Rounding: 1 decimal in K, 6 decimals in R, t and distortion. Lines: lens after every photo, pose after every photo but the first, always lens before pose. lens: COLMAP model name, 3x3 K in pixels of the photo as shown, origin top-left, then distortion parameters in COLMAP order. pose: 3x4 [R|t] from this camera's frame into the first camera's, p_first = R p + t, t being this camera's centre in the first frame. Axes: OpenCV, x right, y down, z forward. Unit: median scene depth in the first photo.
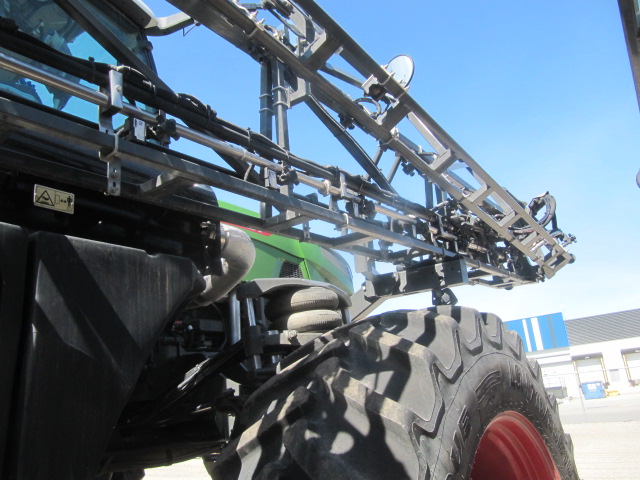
lens RADIAL K [[533.4, 0, 317.7], [0, 533.4, 241.1], [0, 0, 1]] dist [-0.044989, 0.017226]
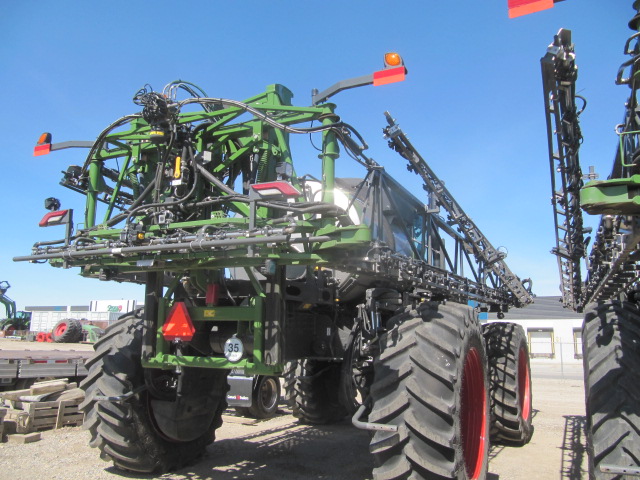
lens RADIAL K [[533.4, 0, 317.7], [0, 533.4, 241.1], [0, 0, 1]] dist [-0.044989, 0.017226]
pose [[0.982377, 0.134729, 0.129554, -1.440002], [-0.146958, 0.985043, 0.089959, -0.503131], [-0.115497, -0.107413, 0.987483, -2.208774]]
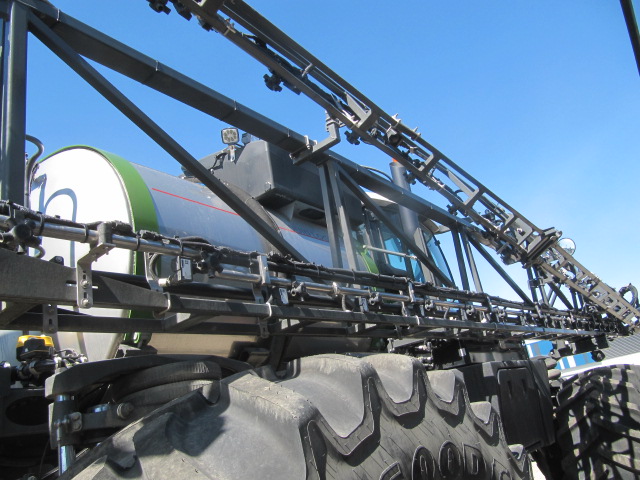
lens RADIAL K [[533.4, 0, 317.7], [0, 533.4, 241.1], [0, 0, 1]] dist [-0.044989, 0.017226]
pose [[0.995682, -0.091948, -0.012748, -0.738207], [0.090901, 0.993616, -0.066815, -0.279268], [0.018810, 0.065368, 0.997684, -1.004907]]
